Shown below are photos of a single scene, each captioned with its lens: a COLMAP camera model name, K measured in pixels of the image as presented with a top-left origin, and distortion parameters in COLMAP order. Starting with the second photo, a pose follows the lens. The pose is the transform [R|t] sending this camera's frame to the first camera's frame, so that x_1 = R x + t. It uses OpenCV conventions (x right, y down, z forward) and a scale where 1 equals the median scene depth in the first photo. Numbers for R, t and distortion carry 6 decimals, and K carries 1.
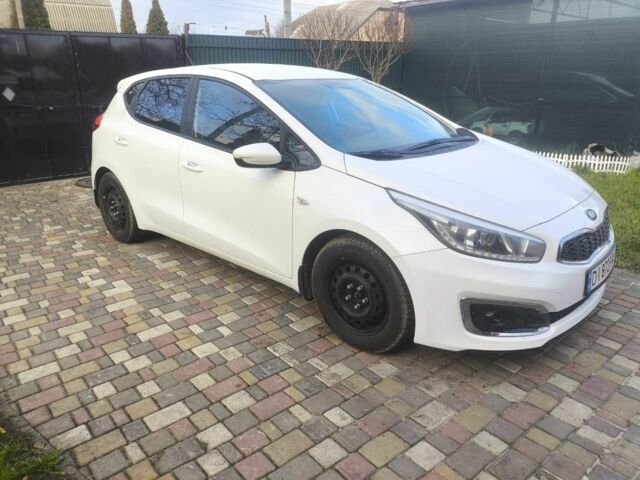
lens RADIAL K [[479.8, 0, 320.0], [0, 479.8, 240.0], [0, 0, 1]] dist [0.007177, -0.005390]
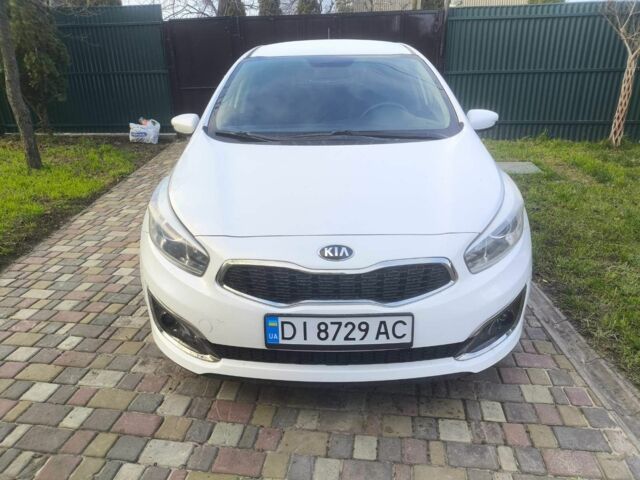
lens RADIAL K [[479.8, 0, 320.0], [0, 479.8, 240.0], [0, 0, 1]] dist [0.007177, -0.005390]
pose [[0.664728, 0.262379, -0.699496, 1.159592], [-0.230438, 0.962655, 0.142105, -0.182458], [0.710659, 0.066729, 0.700365, 0.551357]]
